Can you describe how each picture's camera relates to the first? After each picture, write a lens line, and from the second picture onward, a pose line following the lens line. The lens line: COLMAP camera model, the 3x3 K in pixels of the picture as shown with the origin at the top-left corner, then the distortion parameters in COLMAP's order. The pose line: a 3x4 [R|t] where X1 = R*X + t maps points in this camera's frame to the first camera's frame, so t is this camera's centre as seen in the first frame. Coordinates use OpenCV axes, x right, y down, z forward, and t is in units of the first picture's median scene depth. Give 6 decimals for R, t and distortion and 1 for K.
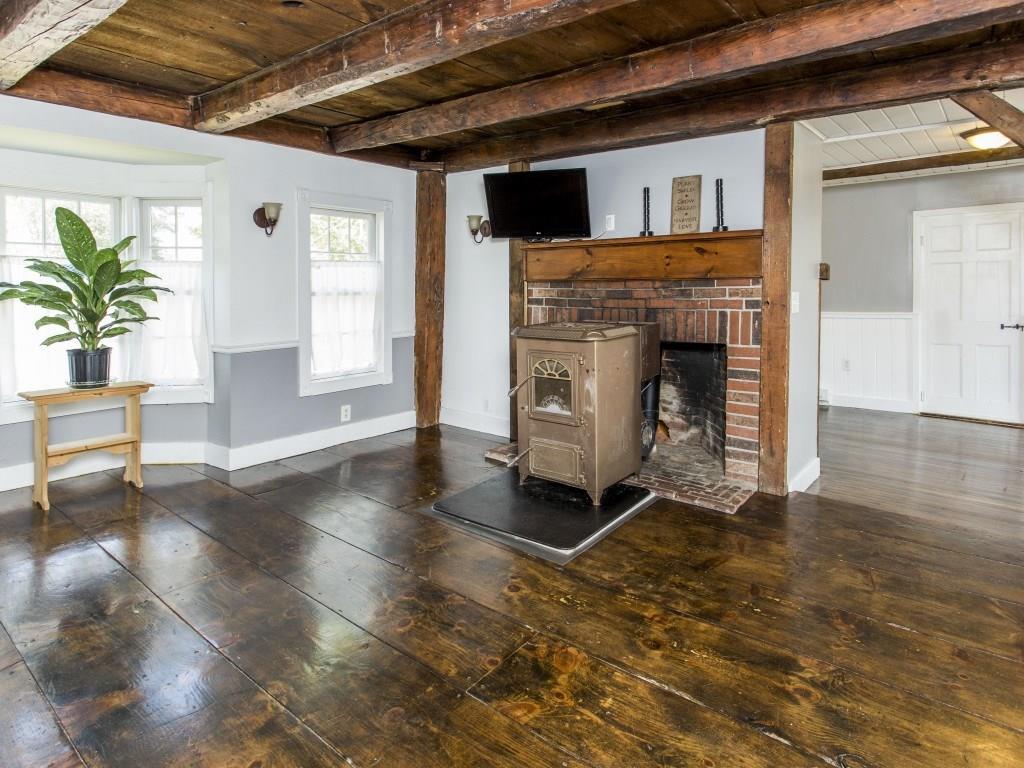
lens RADIAL K [[584.7, 0, 516.3], [0, 584.7, 380.6], [0, 0, 1]] dist [0.000039, 0.002961]
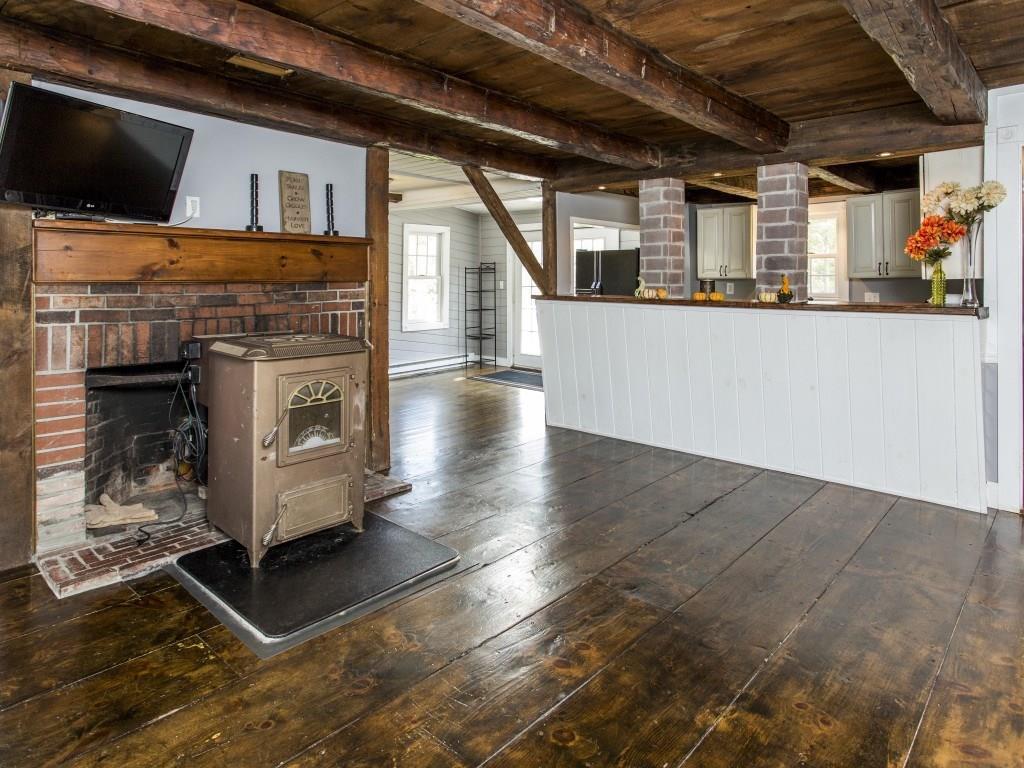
lens RADIAL K [[619.4, 0, 515.0], [0, 619.4, 387.1], [0, 0, 1]] dist [-0.001463, 0.001478]
pose [[0.047620, -0.161305, 0.985755, -0.704598], [0.164068, 0.974734, 0.151576, -0.103144], [-0.985299, 0.154513, 0.072882, 0.613774]]
